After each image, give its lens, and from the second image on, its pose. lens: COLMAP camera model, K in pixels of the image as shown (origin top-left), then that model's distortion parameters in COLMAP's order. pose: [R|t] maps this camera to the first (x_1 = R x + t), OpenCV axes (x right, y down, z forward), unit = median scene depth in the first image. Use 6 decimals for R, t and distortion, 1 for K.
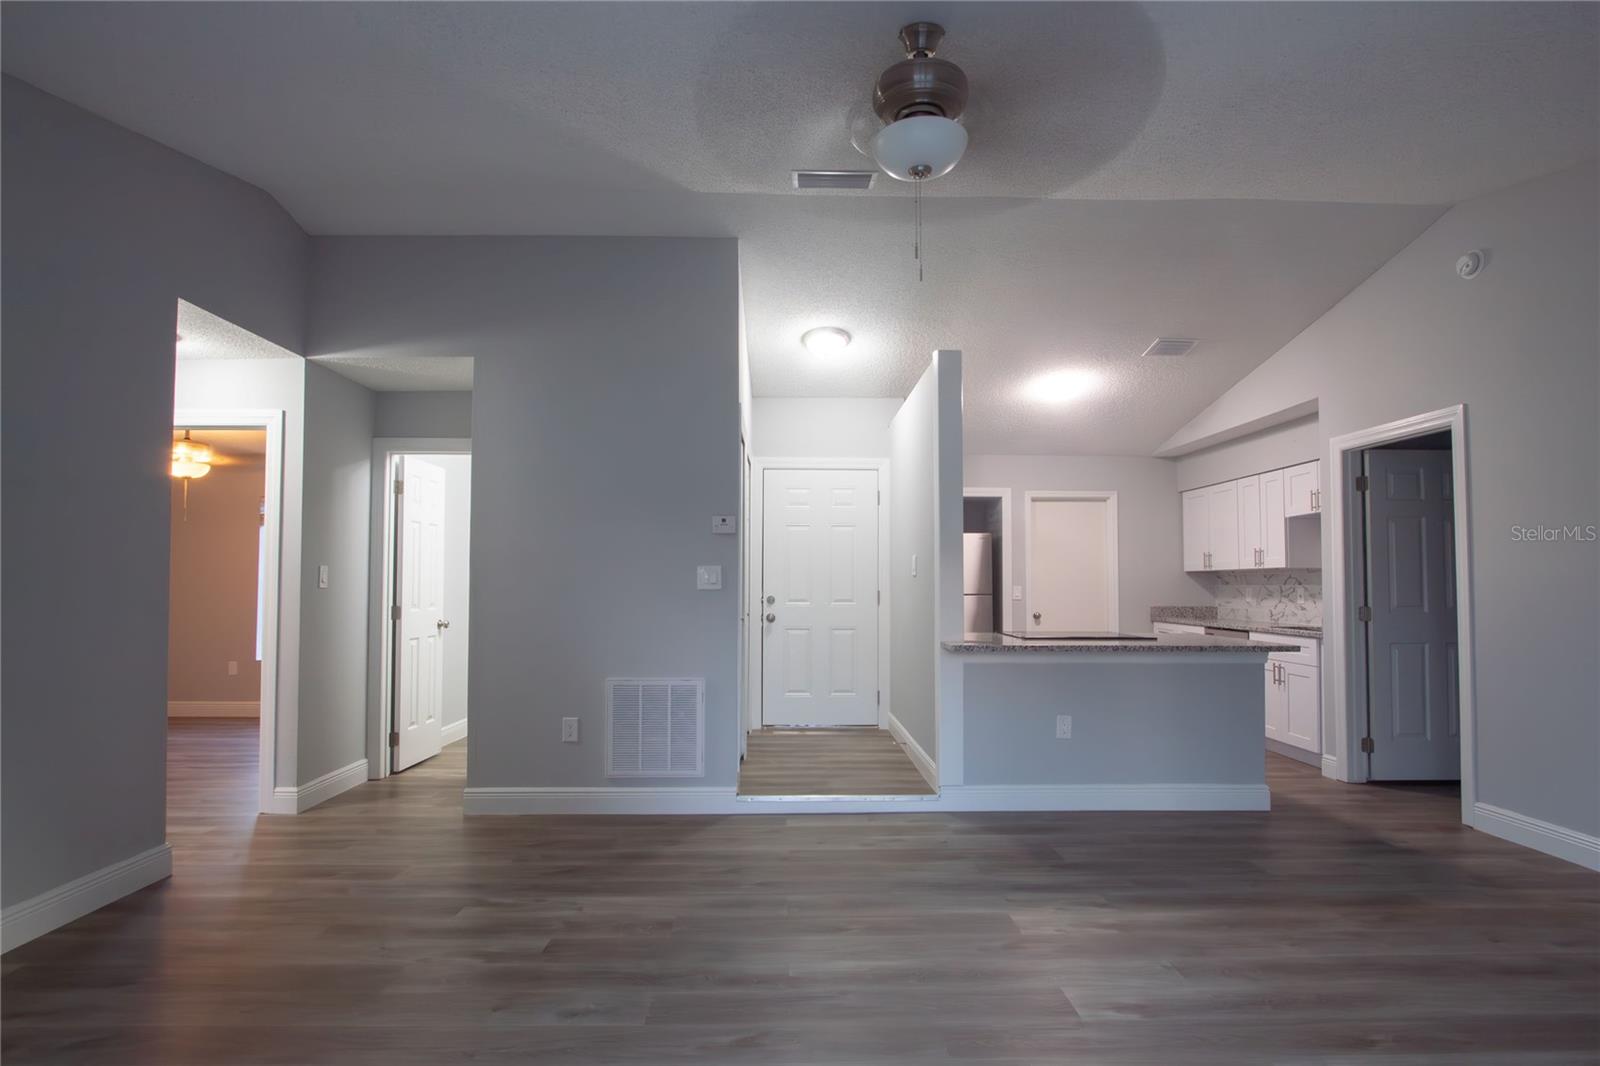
lens RADIAL K [[802.5, 0, 804.3], [0, 802.5, 550.2], [0, 0, 1]] dist [-0.012575, 0.001799]
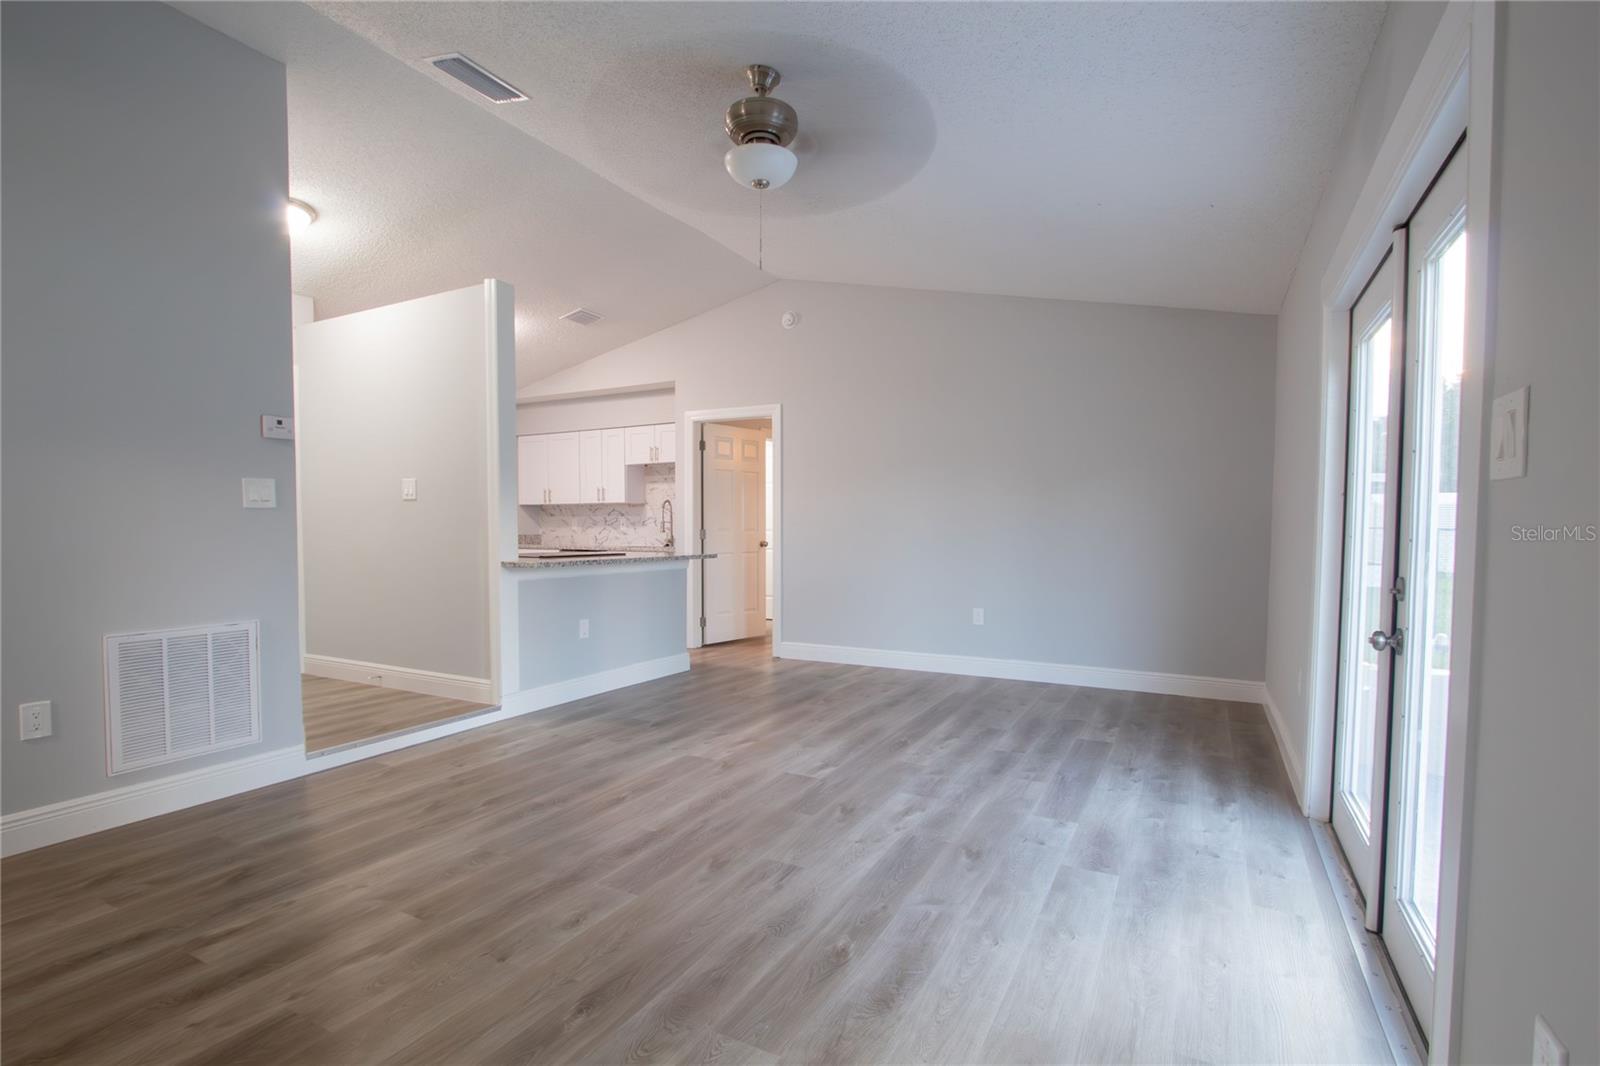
lens RADIAL K [[761.0, 0, 807.3], [0, 761.0, 546.2], [0, 0, 1]] dist [-0.017297, 0.002477]
pose [[0.485595, -0.024283, 0.873846, -0.453369], [-0.038039, 0.998080, 0.048874, 0.026518], [-0.873356, -0.056974, 0.483739, 0.149794]]
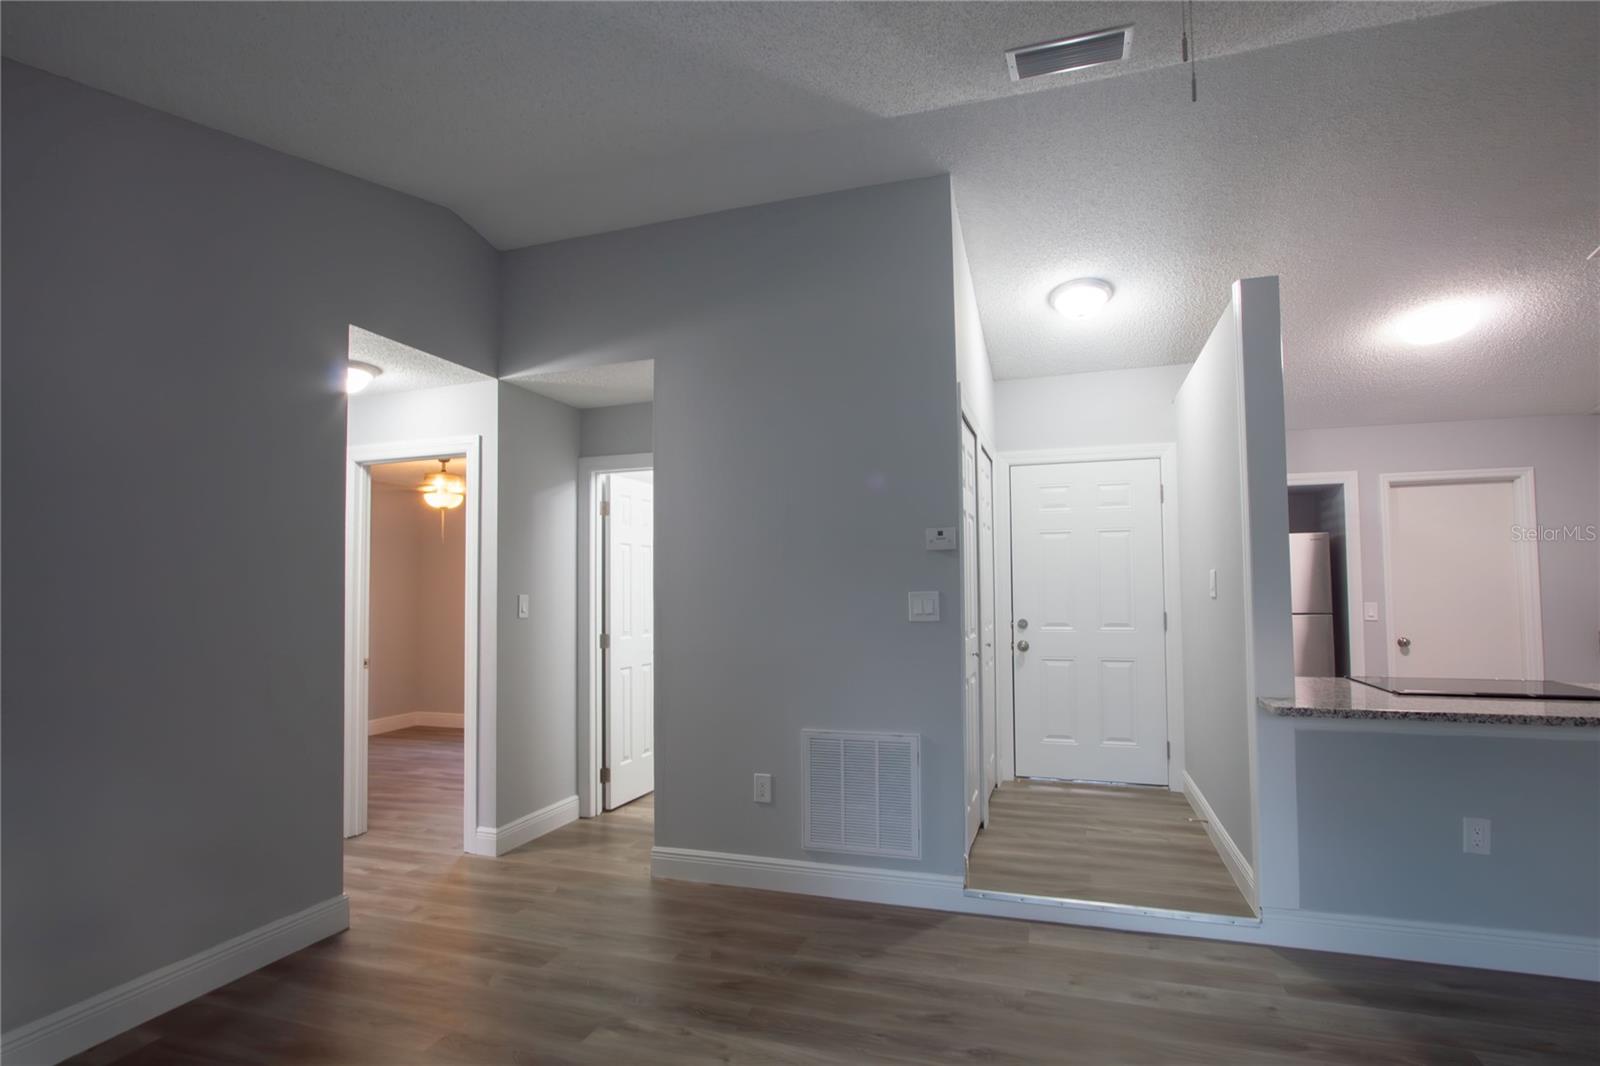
lens RADIAL K [[802.5, 0, 799.6], [0, 802.5, 552.2], [0, 0, 1]] dist [-0.012575, 0.001799]
pose [[0.939452, -0.026565, -0.341648, 0.034286], [0.025057, 0.999647, -0.008828, -0.013530], [0.341762, -0.000267, 0.939786, 0.194735]]
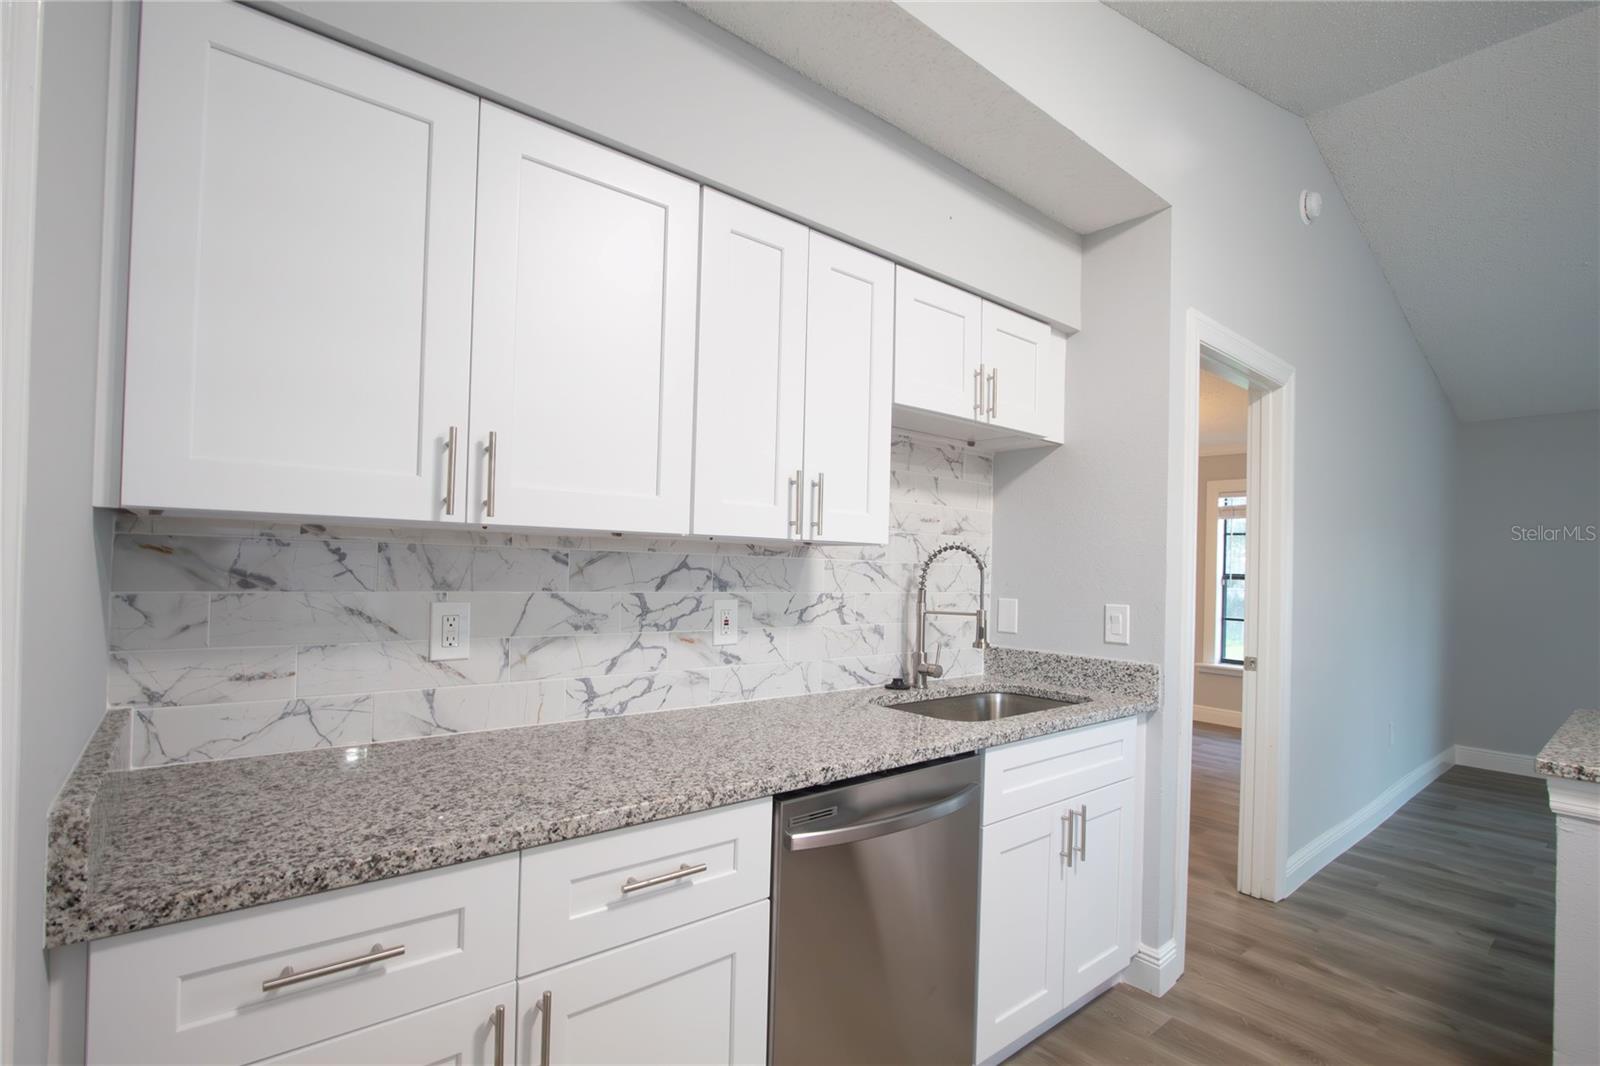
lens RADIAL K [[761.0, 0, 837.2], [0, 761.0, 557.7], [0, 0, 1]] dist [-0.017297, 0.002477]
pose [[-0.630543, -0.029026, 0.775612, 0.453343], [-0.074454, 0.996954, -0.023219, 0.045050], [-0.772575, -0.072388, -0.630783, 1.549669]]
